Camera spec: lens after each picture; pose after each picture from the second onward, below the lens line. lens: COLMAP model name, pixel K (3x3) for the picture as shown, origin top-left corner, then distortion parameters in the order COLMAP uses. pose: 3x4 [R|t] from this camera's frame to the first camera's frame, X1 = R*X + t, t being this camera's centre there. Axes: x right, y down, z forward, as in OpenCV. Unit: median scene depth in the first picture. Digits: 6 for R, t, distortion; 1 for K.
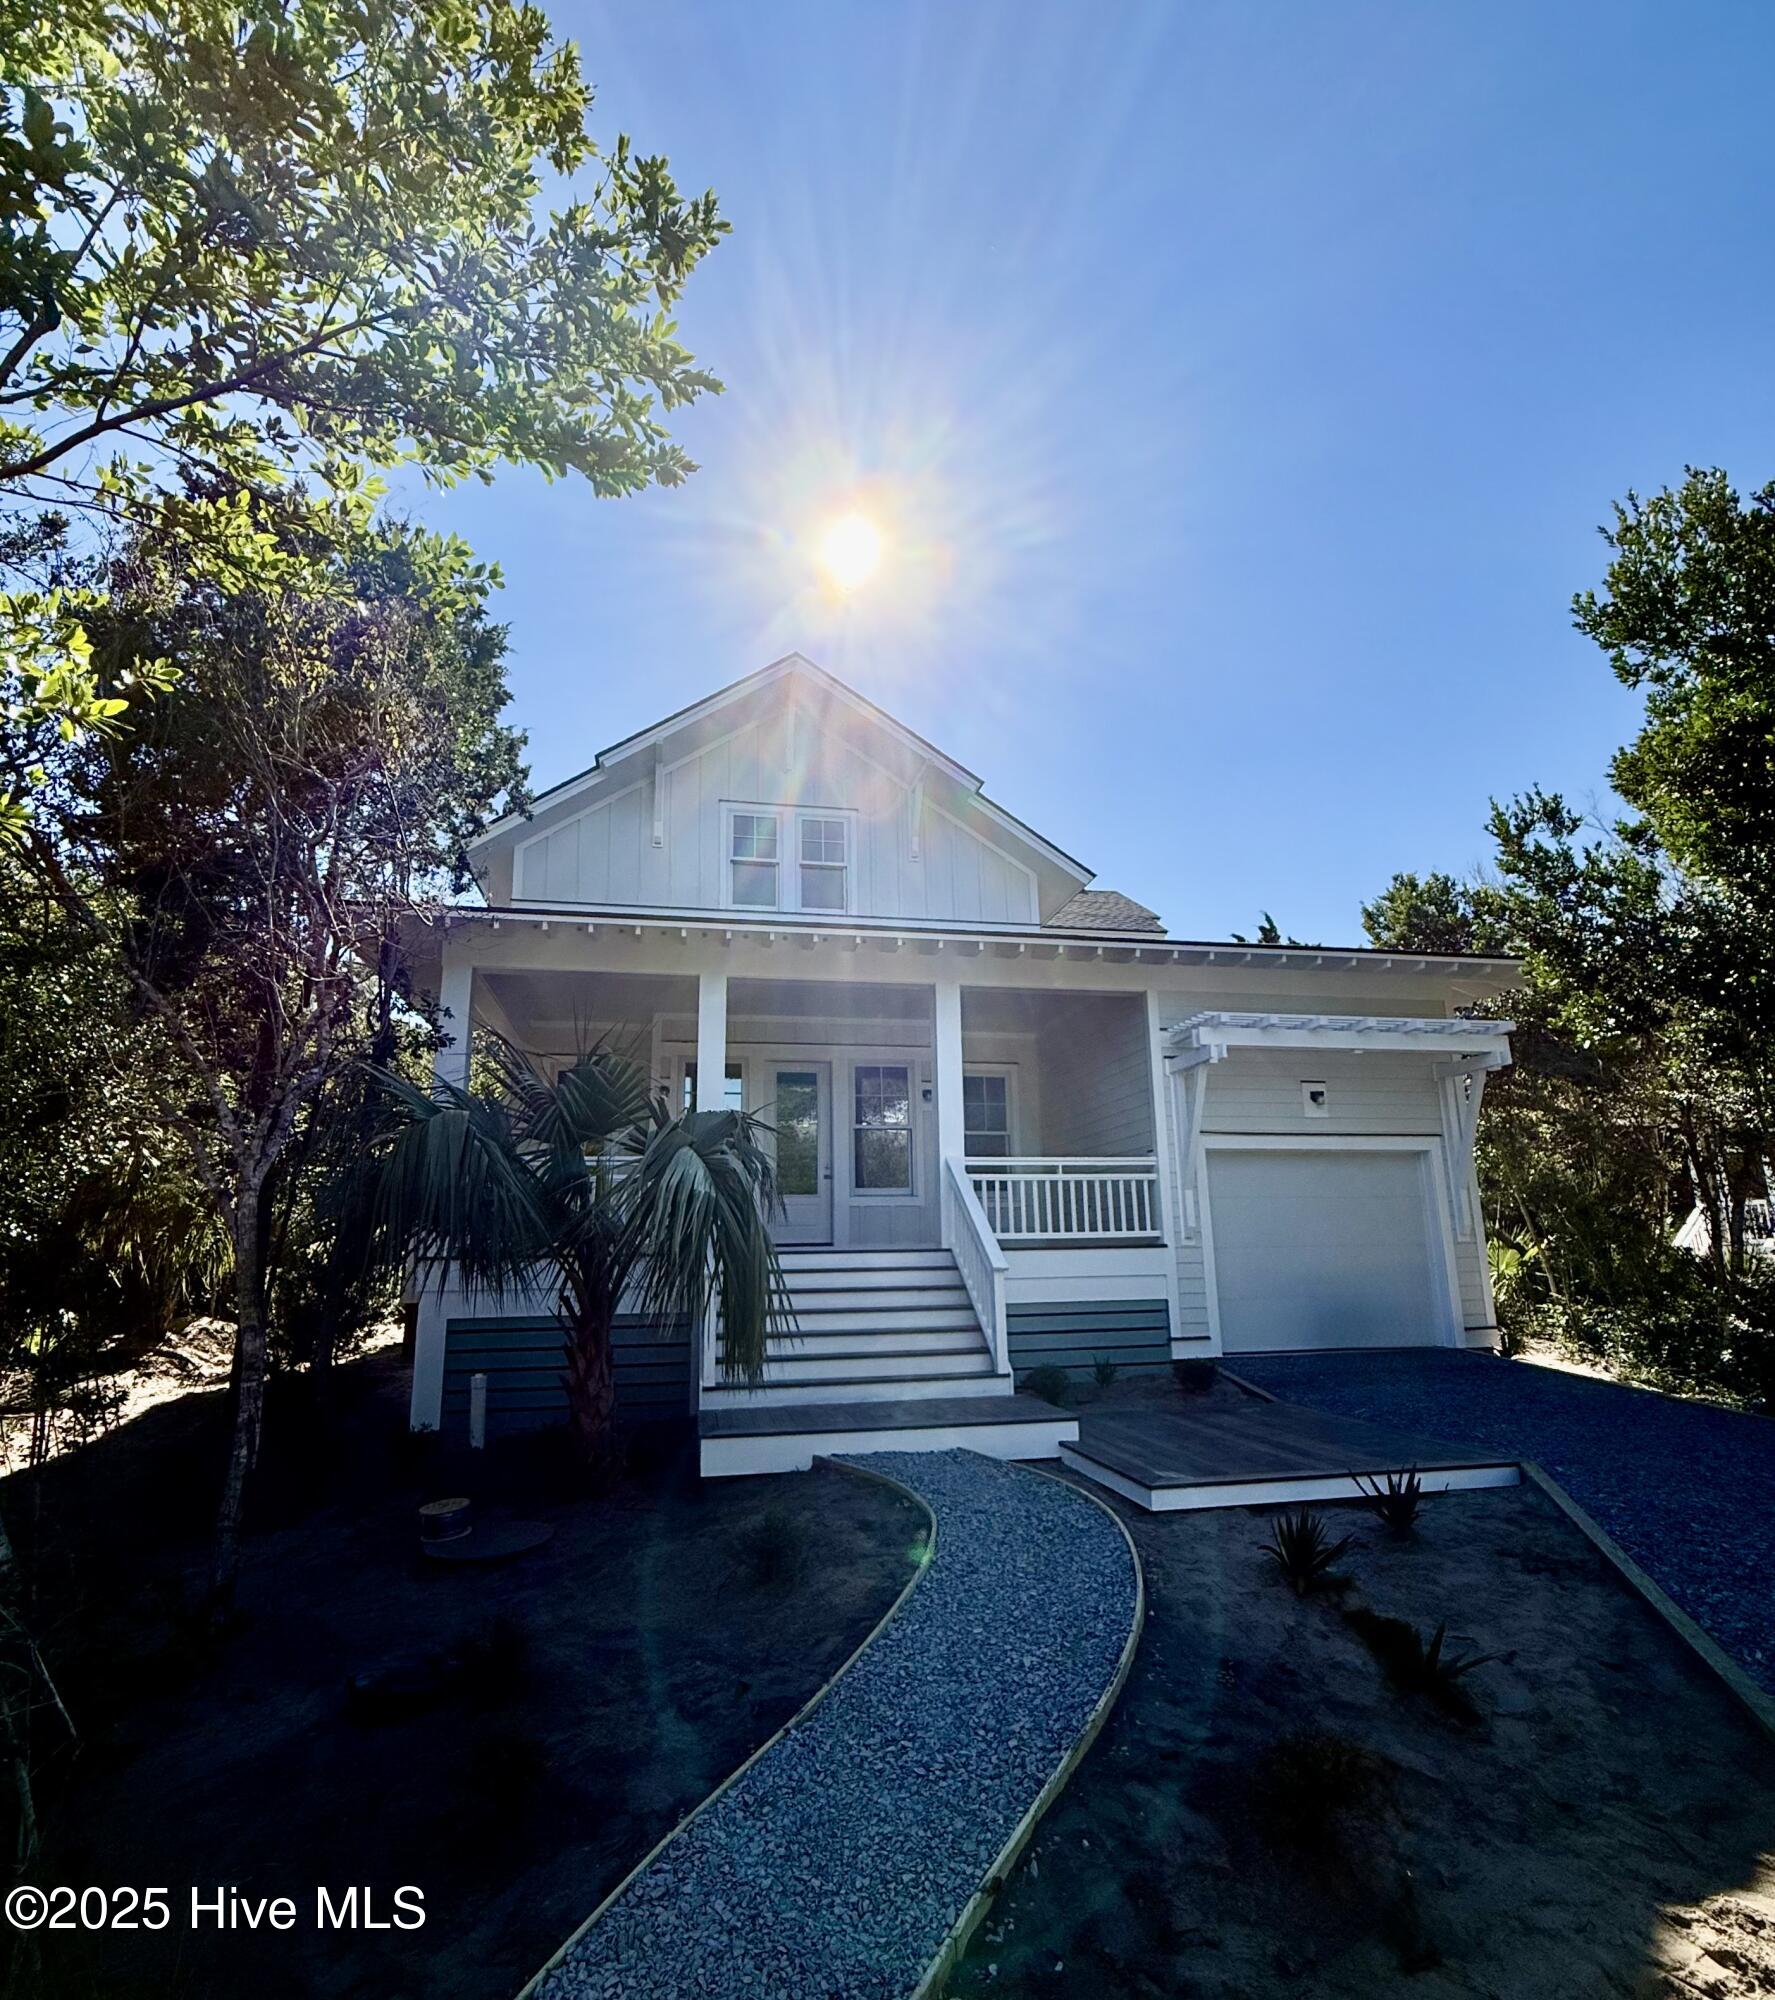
lens RADIAL K [[1022.1, 0, 887.2], [0, 1022.1, 1037.2], [0, 0, 1]] dist [0.004039, 0.000646]
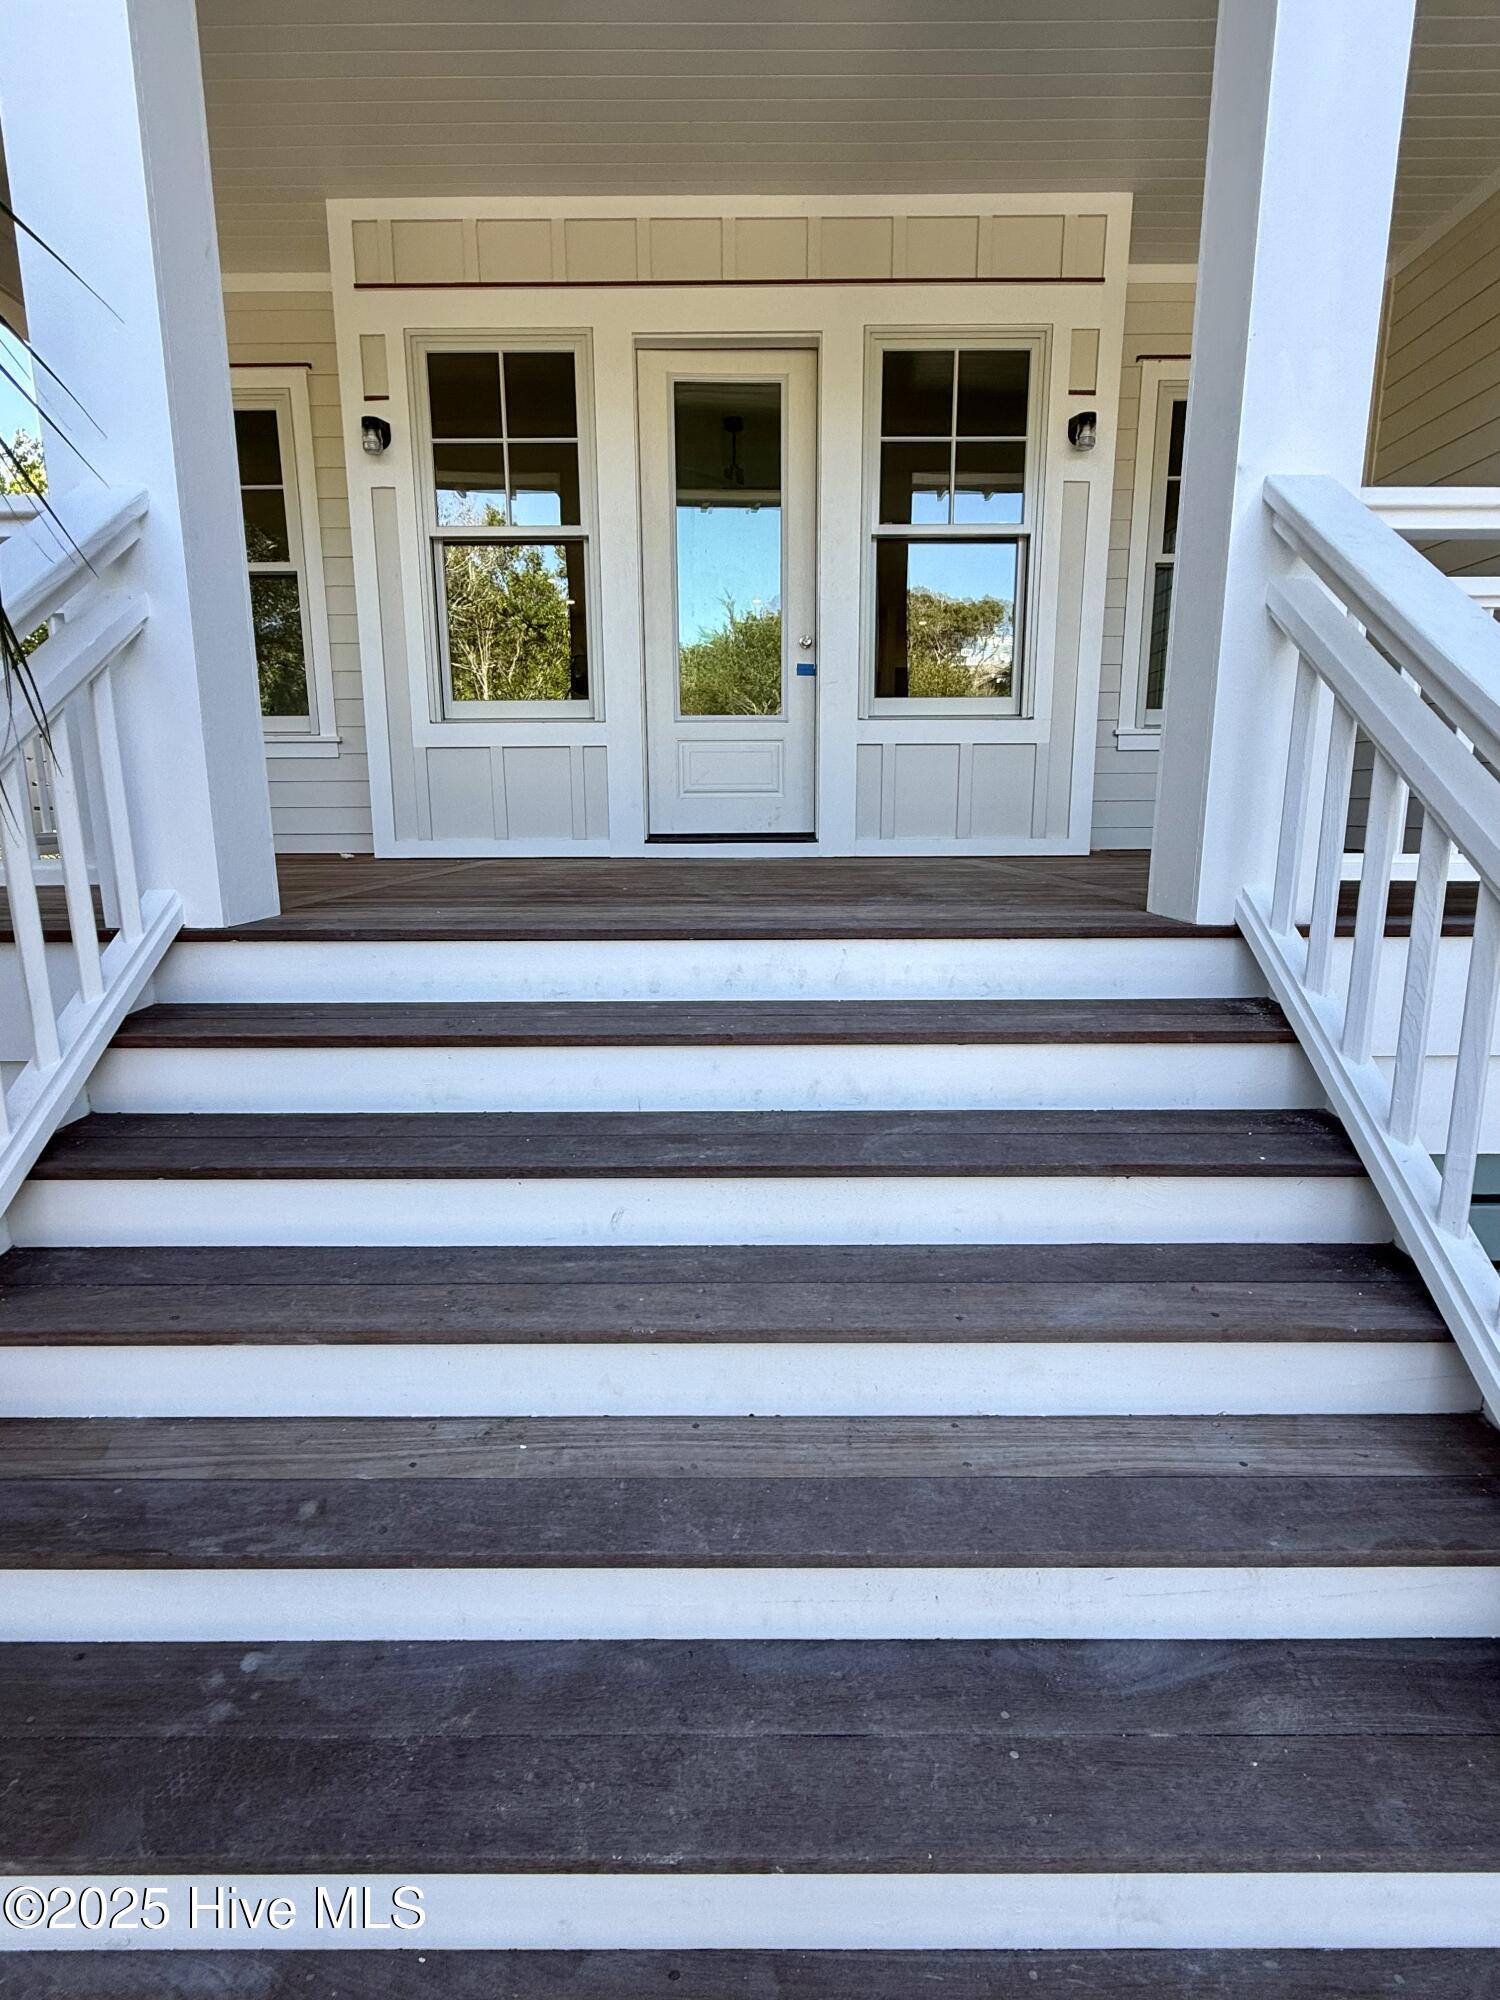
lens RADIAL K [[968.8, 0, 747.4], [0, 968.8, 1001.0], [0, 0, 1]] dist [-0.000628, -0.000325]
pose [[0.979839, 0.051473, -0.193046, -0.000769], [0.030328, 0.916725, 0.398365, 0.128564], [0.197475, -0.396188, 0.896682, 0.747235]]
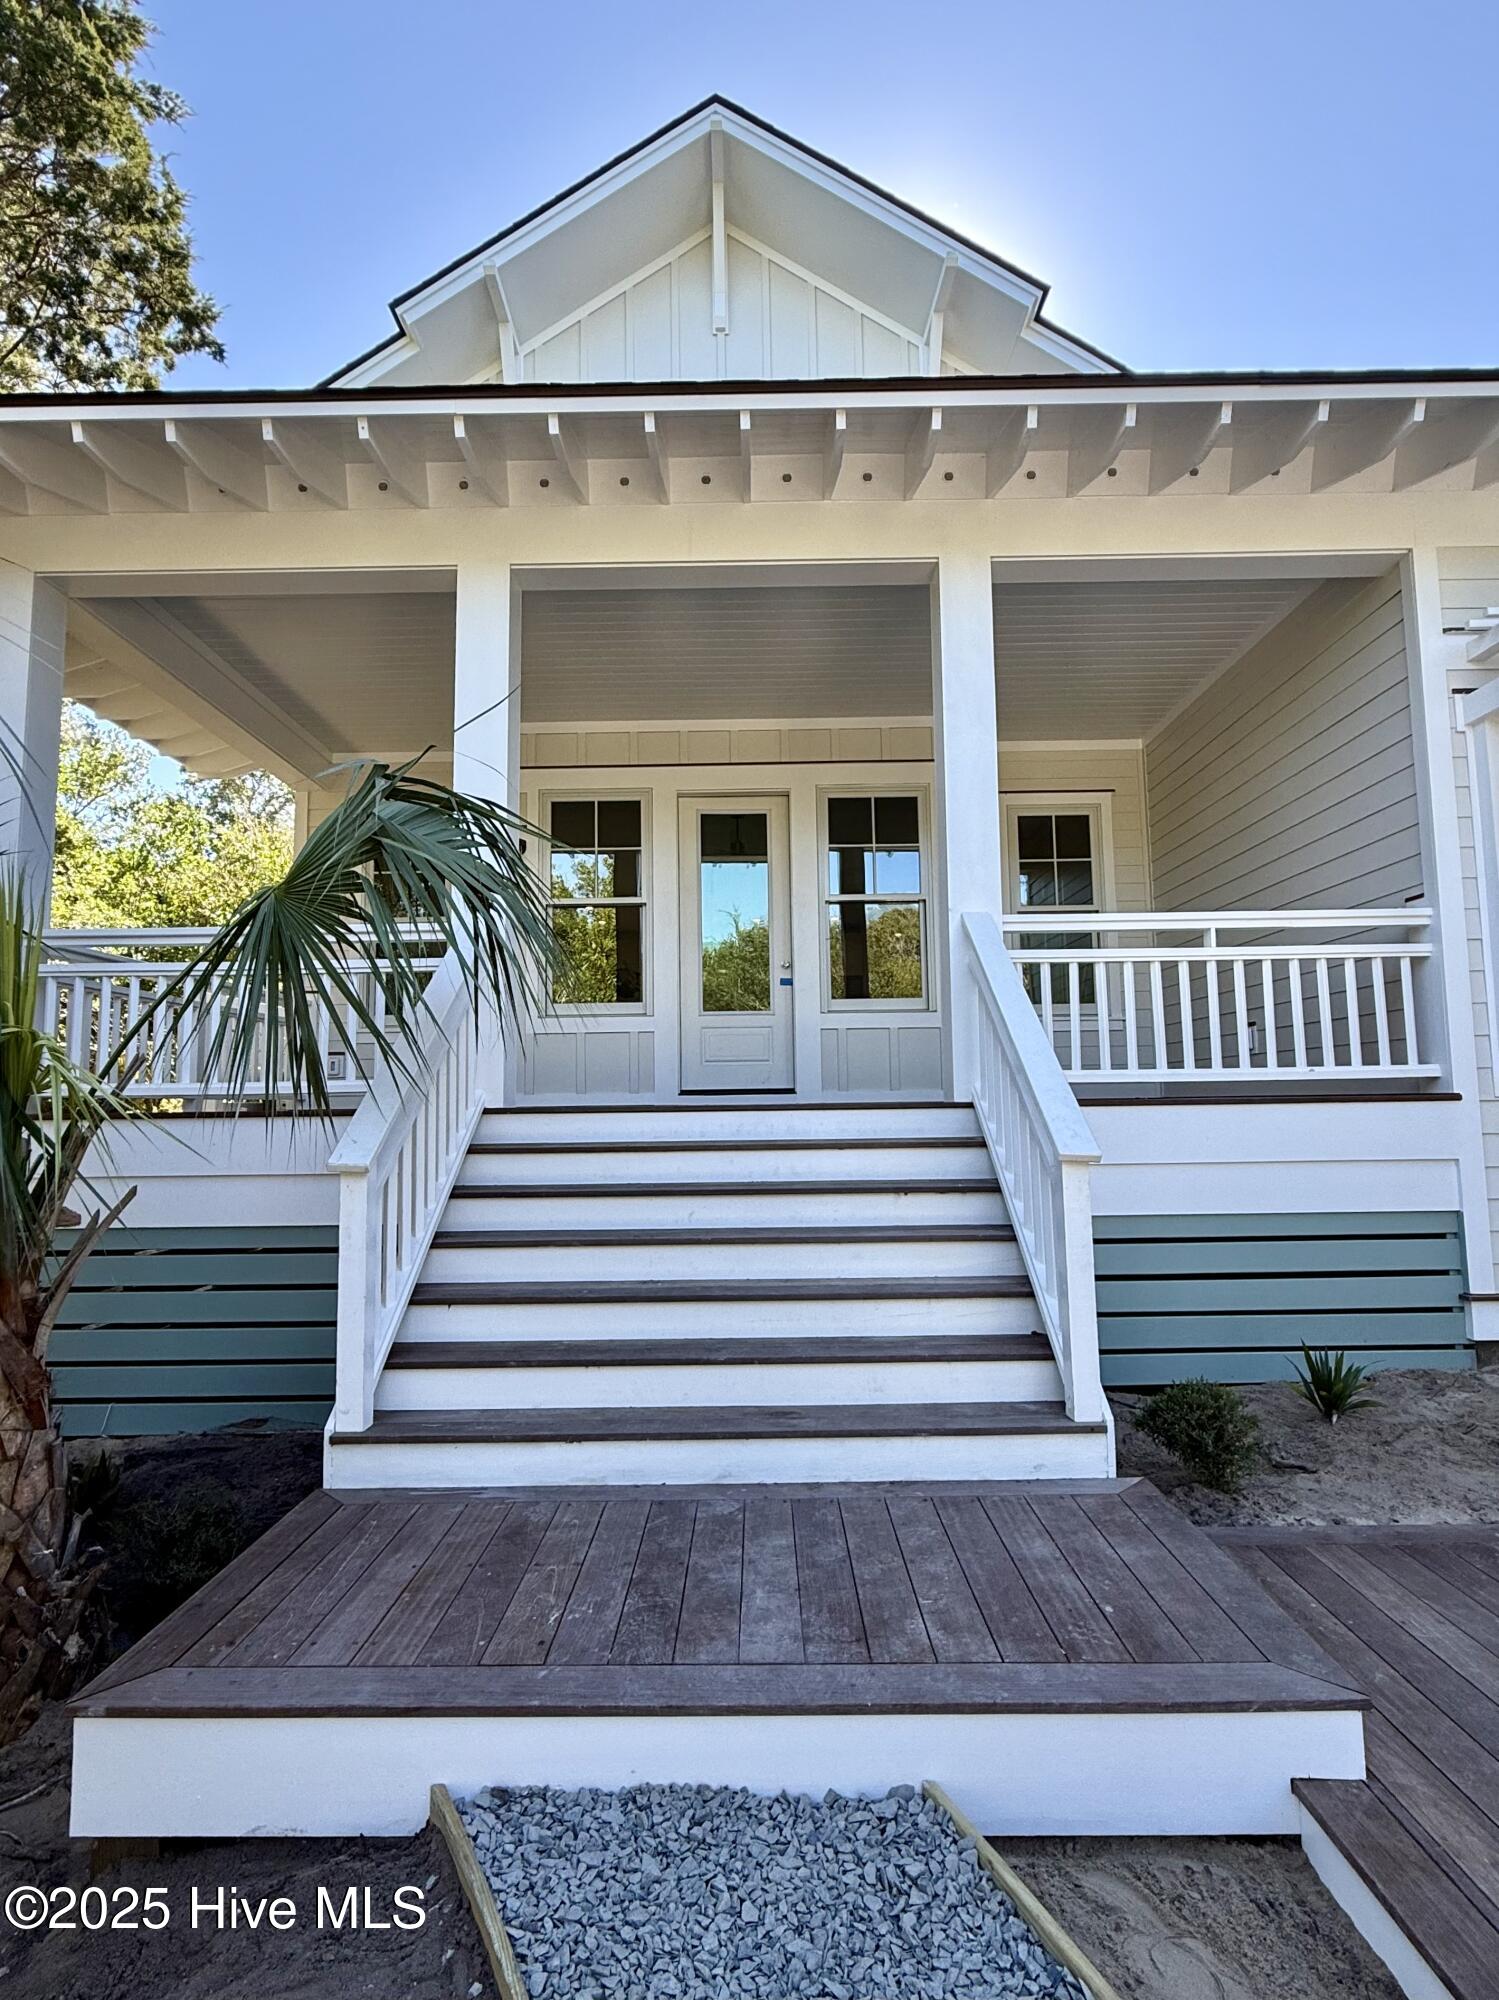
lens RADIAL K [[1040.2, 0, 744.7], [0, 1040.2, 998.9], [0, 0, 1]] dist [0.000368, 0.004707]
pose [[0.978527, -0.016898, -0.205424, 0.055903], [0.040622, 0.992897, 0.111824, 0.094821], [0.202075, -0.117768, 0.972263, 0.484245]]
